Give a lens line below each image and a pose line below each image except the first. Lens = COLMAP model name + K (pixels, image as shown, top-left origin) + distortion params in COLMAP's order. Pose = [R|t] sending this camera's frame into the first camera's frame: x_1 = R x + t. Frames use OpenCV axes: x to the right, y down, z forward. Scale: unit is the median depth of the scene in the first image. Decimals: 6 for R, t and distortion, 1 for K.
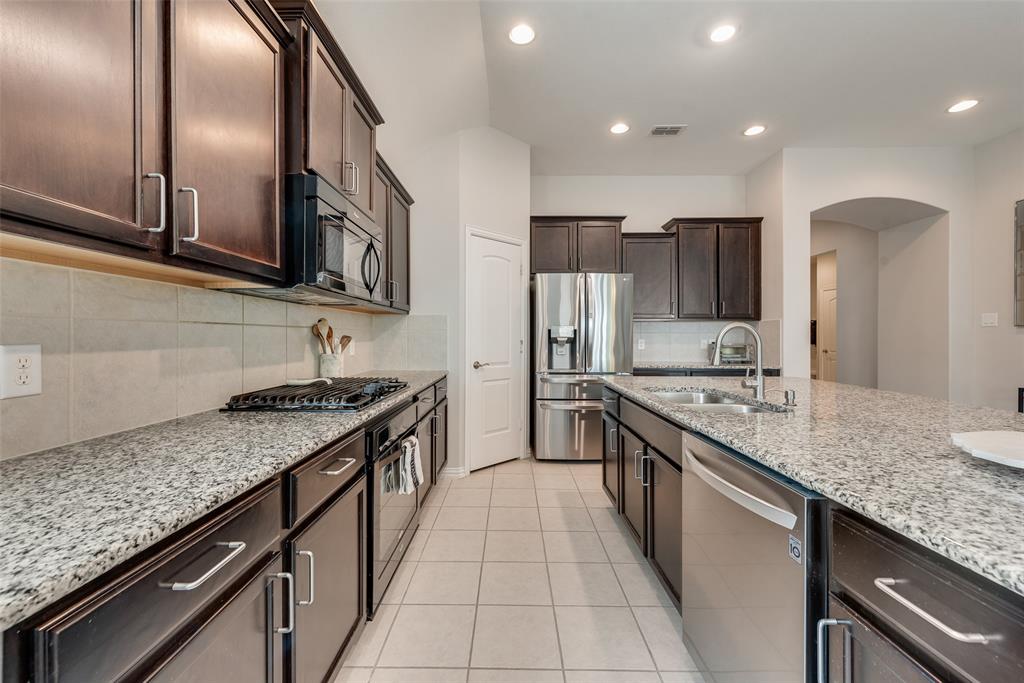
lens RADIAL K [[399.8, 0, 508.5], [0, 399.8, 336.0], [0, 0, 1]] dist [0.009080, -0.003867]
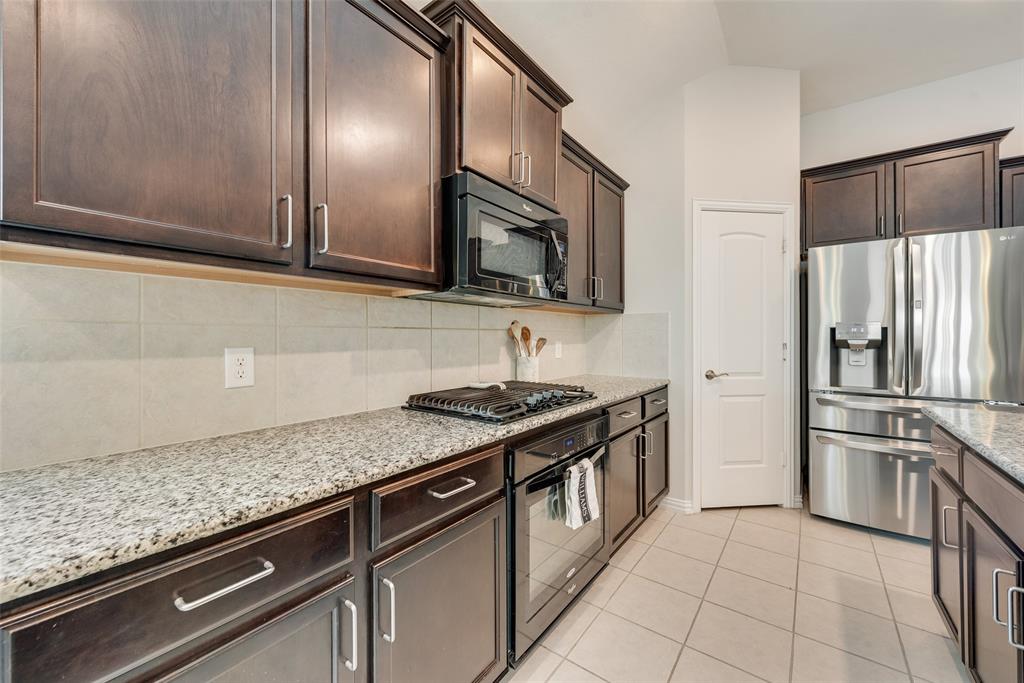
lens RADIAL K [[399.8, 0, 507.1], [0, 399.8, 335.5], [0, 0, 1]] dist [0.009080, -0.003867]
pose [[0.800817, -0.004456, -0.598892, 0.137941], [0.002840, 0.999989, -0.003642, -0.005280], [0.598902, 0.001216, 0.800821, 0.245961]]
